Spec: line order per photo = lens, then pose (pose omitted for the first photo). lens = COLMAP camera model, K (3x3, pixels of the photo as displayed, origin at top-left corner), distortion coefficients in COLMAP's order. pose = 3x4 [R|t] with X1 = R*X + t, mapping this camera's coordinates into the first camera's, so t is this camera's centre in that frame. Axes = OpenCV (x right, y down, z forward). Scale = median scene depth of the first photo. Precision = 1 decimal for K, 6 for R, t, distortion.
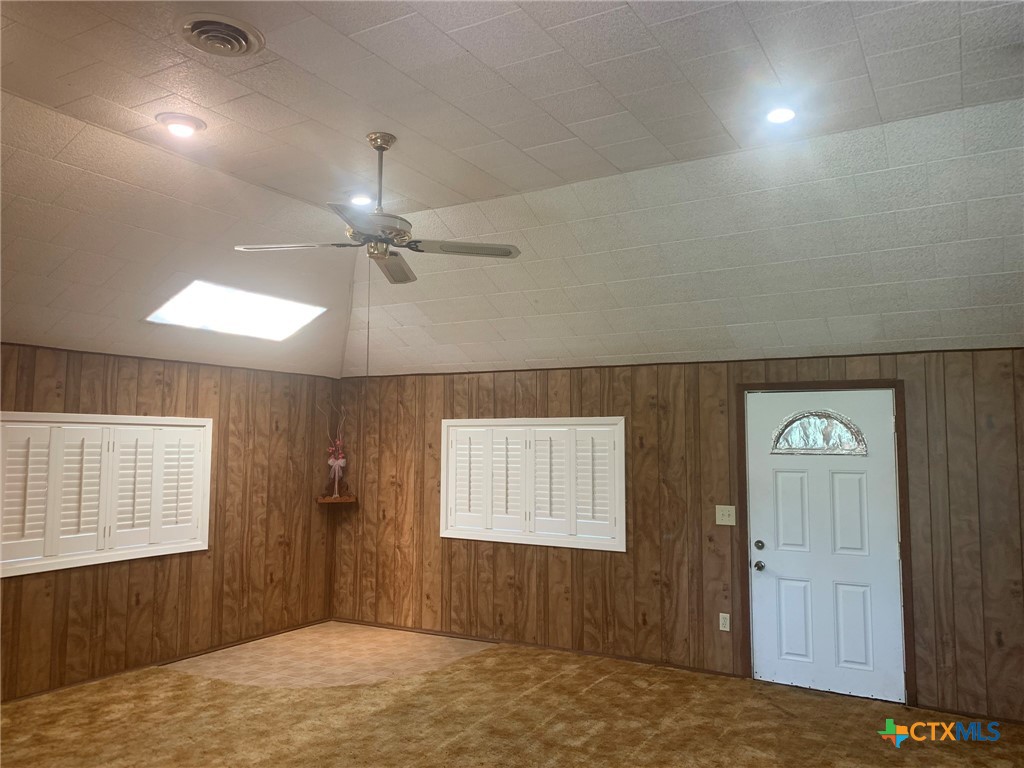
lens RADIAL K [[849.1, 0, 481.1], [0, 849.1, 367.5], [0, 0, 1]] dist [0.056490, -0.102237]
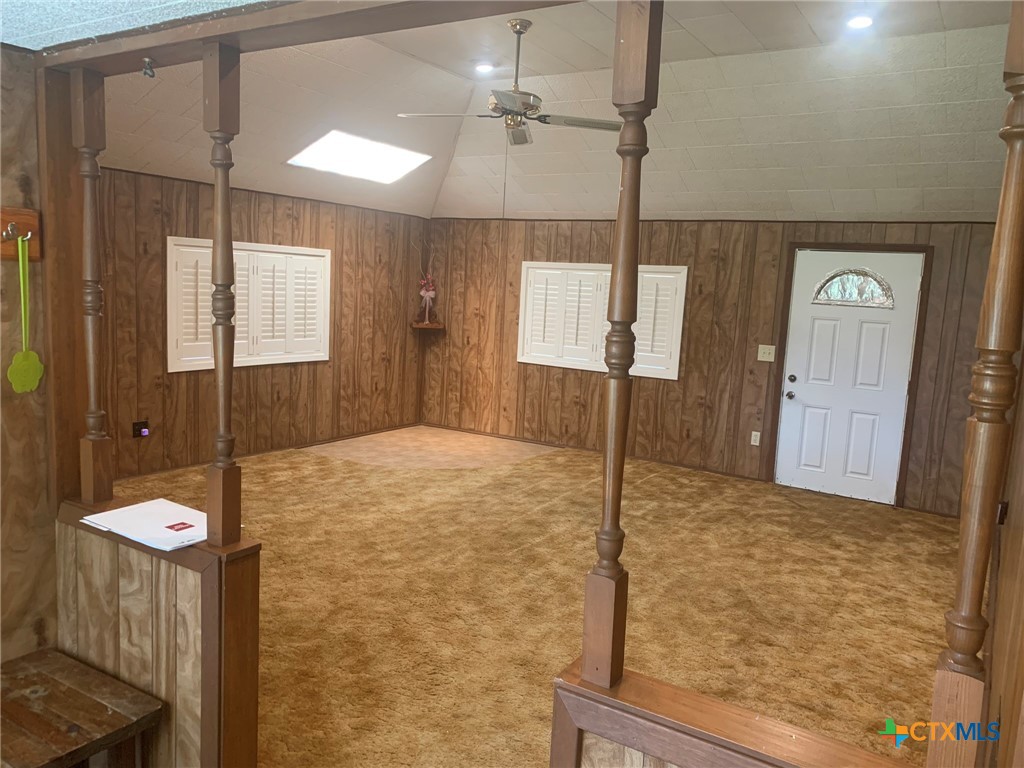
lens RADIAL K [[794.4, 0, 508.9], [0, 794.4, 384.6], [0, 0, 1]] dist [0.121357, -0.295564]
pose [[0.998471, 0.051706, -0.019567, -0.047572], [-0.046274, 0.975305, 0.215962, -0.009845], [0.030250, -0.214726, 0.976206, -0.112923]]
